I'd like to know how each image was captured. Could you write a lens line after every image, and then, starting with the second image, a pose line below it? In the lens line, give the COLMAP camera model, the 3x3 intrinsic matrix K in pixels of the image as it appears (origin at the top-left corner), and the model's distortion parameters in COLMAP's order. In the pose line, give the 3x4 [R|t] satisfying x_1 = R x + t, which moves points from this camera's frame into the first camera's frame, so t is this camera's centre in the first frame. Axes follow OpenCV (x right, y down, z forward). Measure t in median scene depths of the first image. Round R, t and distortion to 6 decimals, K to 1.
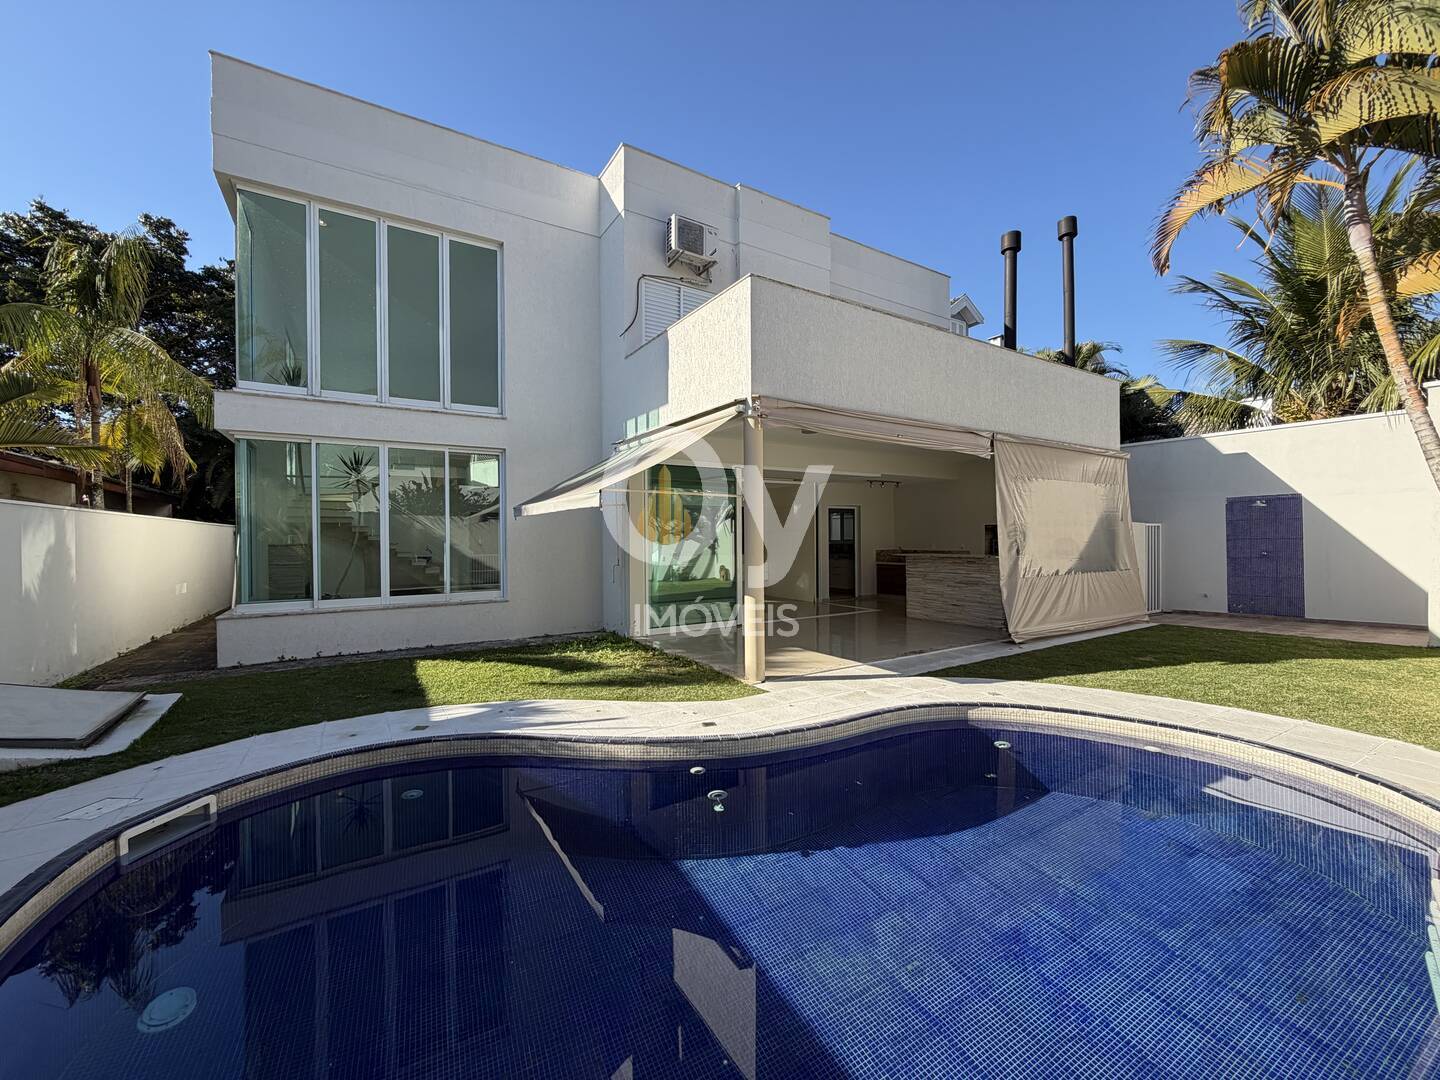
lens RADIAL K [[584.2, 0, 721.4], [0, 584.2, 535.3], [0, 0, 1]] dist [-0.001162, -0.000062]
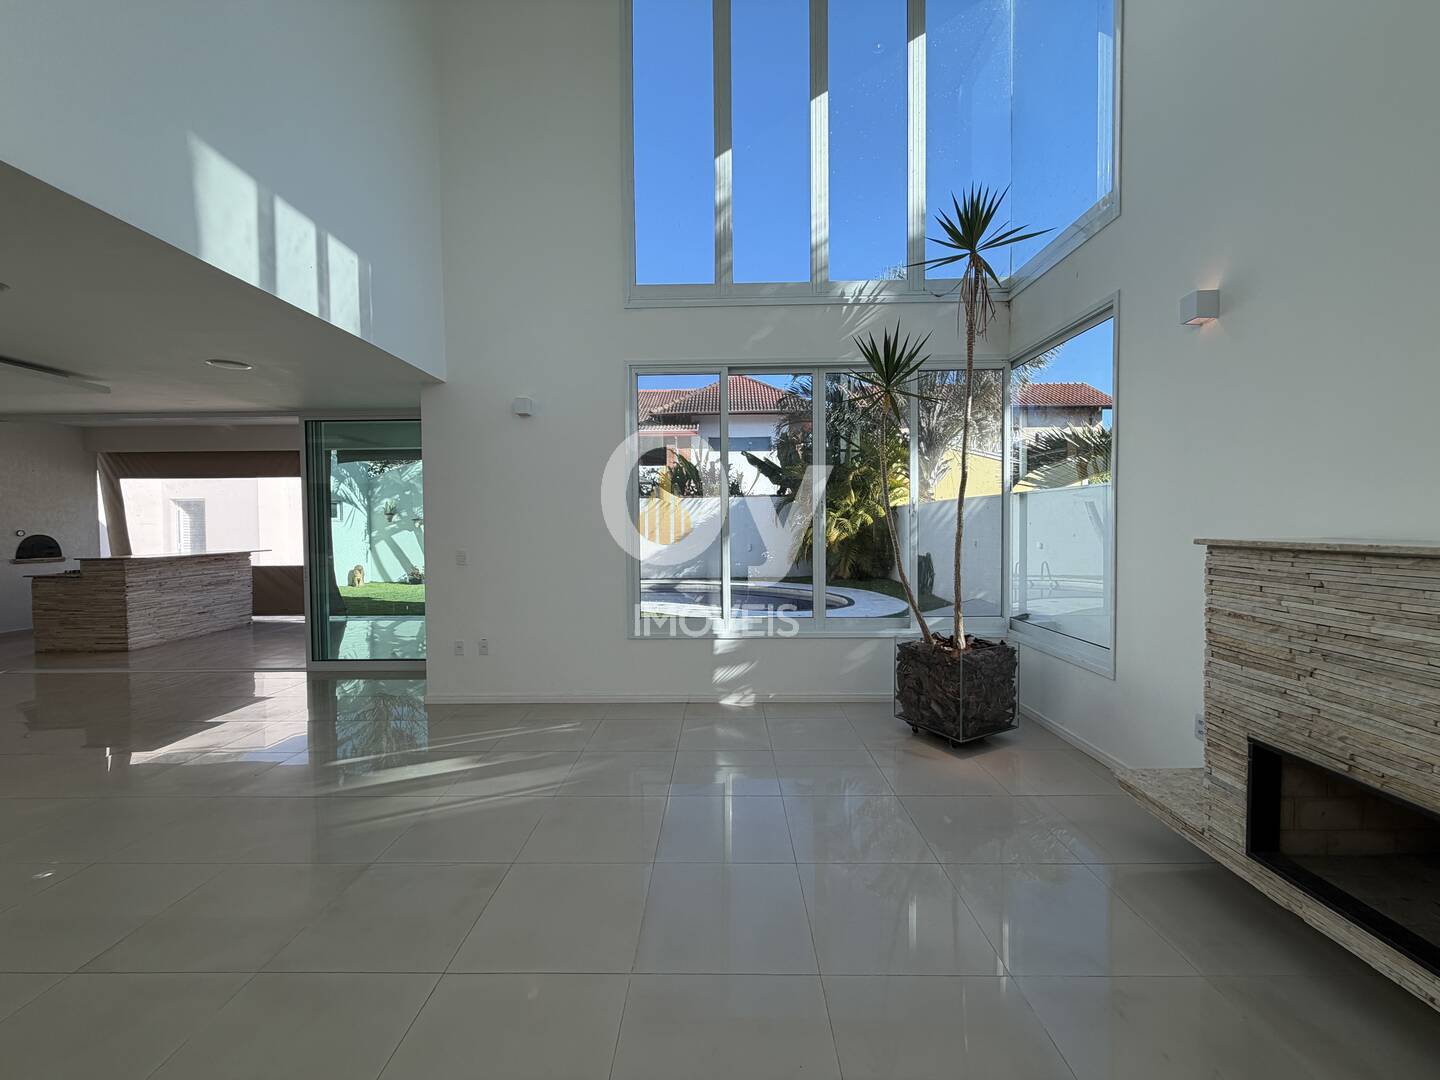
lens RADIAL K [[574.8, 0, 717.0], [0, 574.8, 536.8], [0, 0, 1]] dist [0.000525, 0.000076]
pose [[-0.839834, 0.003644, 0.542831, -1.086336], [0.015404, 0.999735, 0.017121, 0.008387], [-0.542624, 0.022741, -0.839668, 2.039755]]
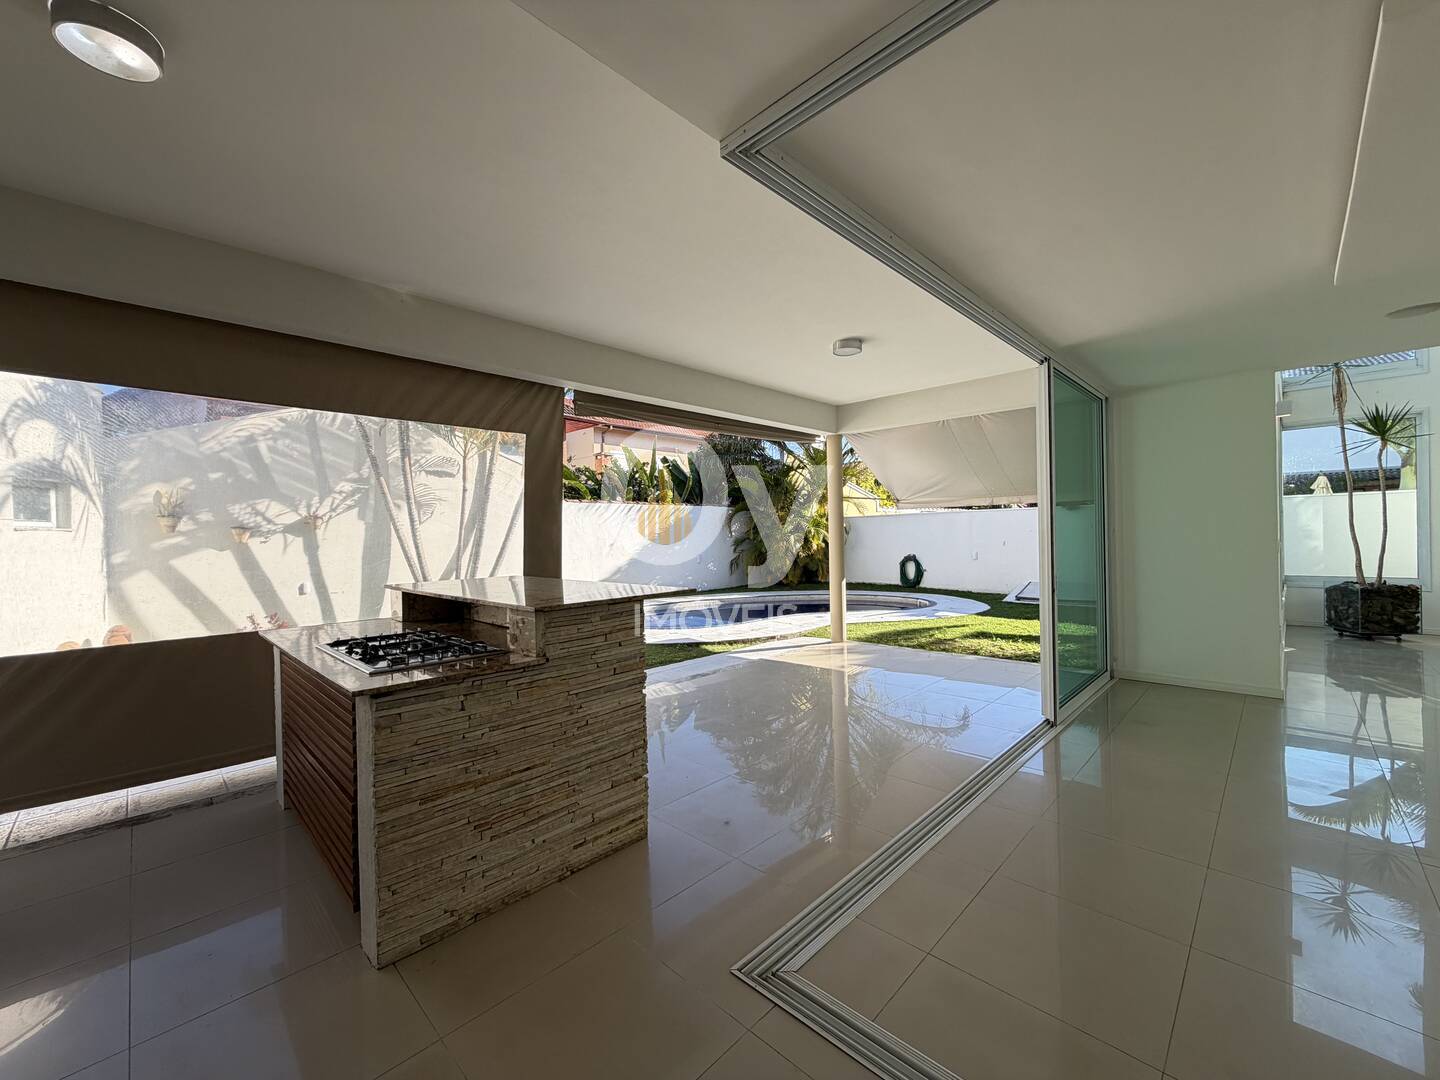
lens RADIAL K [[574.8, 0, 717.0], [0, 574.8, 536.8], [0, 0, 1]] dist [0.000525, 0.000076]
pose [[-0.972042, 0.029067, -0.233003, 0.584932], [0.029561, 0.999562, 0.001374, 0.006973], [0.232941, -0.005552, -0.972475, 2.170040]]
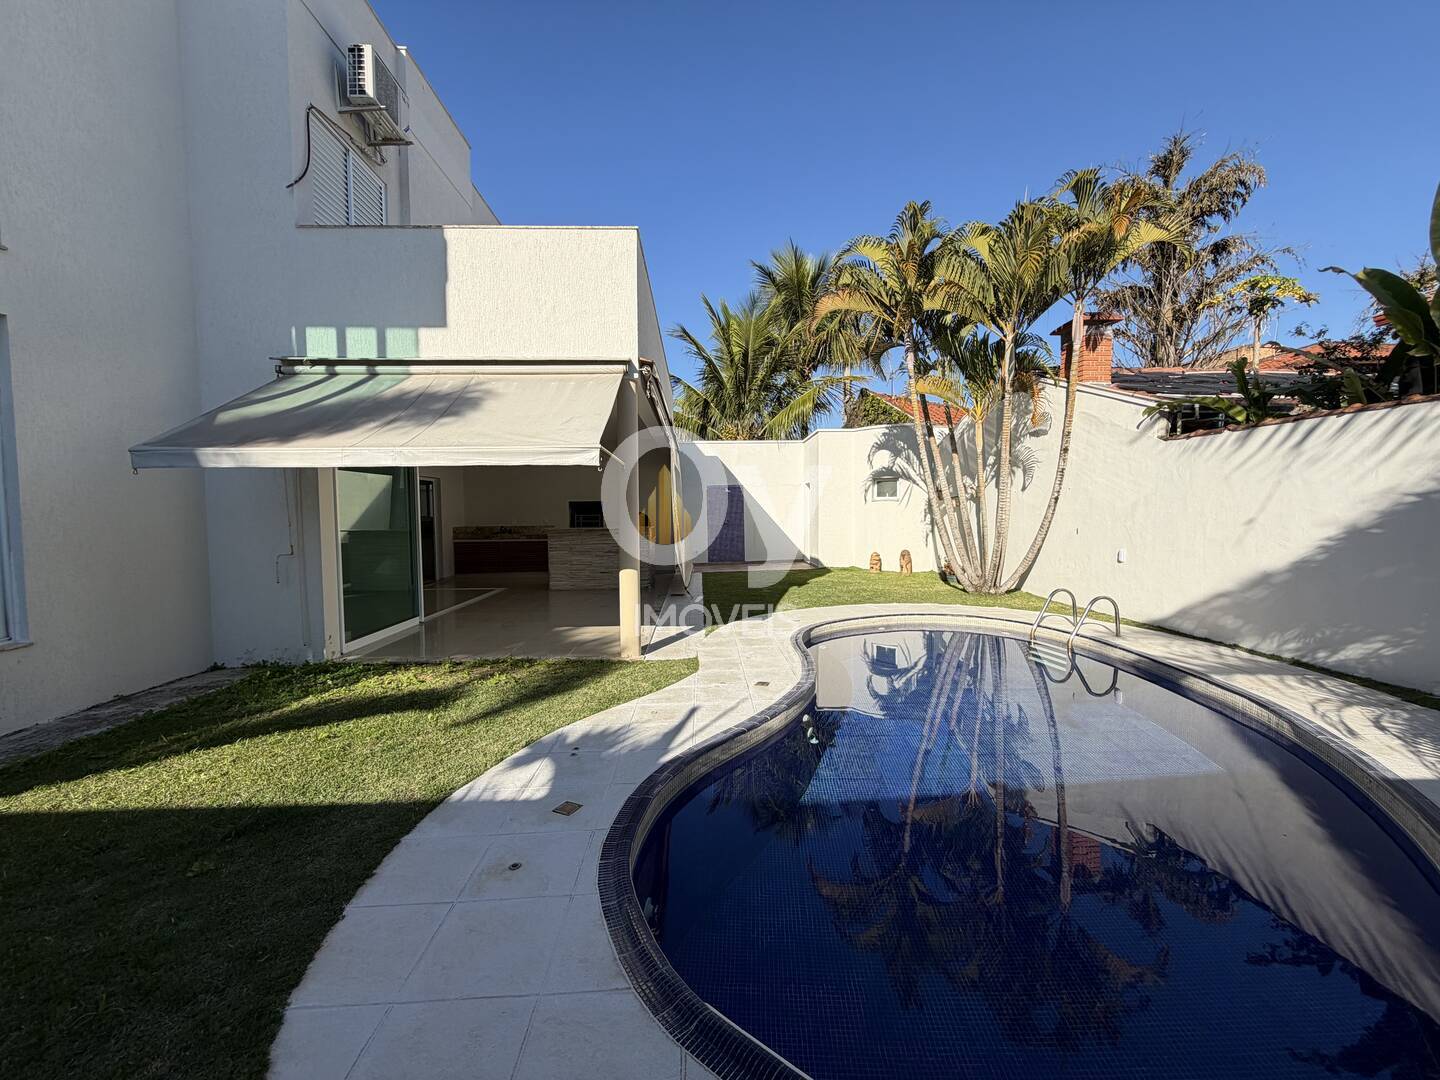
lens RADIAL K [[574.8, 0, 717.0], [0, 574.8, 536.8], [0, 0, 1]] dist [0.000525, 0.000076]
pose [[0.497664, -0.034674, 0.866676, -0.703827], [0.002763, 0.999259, 0.038392, 0.015163], [-0.867365, -0.016712, 0.497391, 0.417053]]
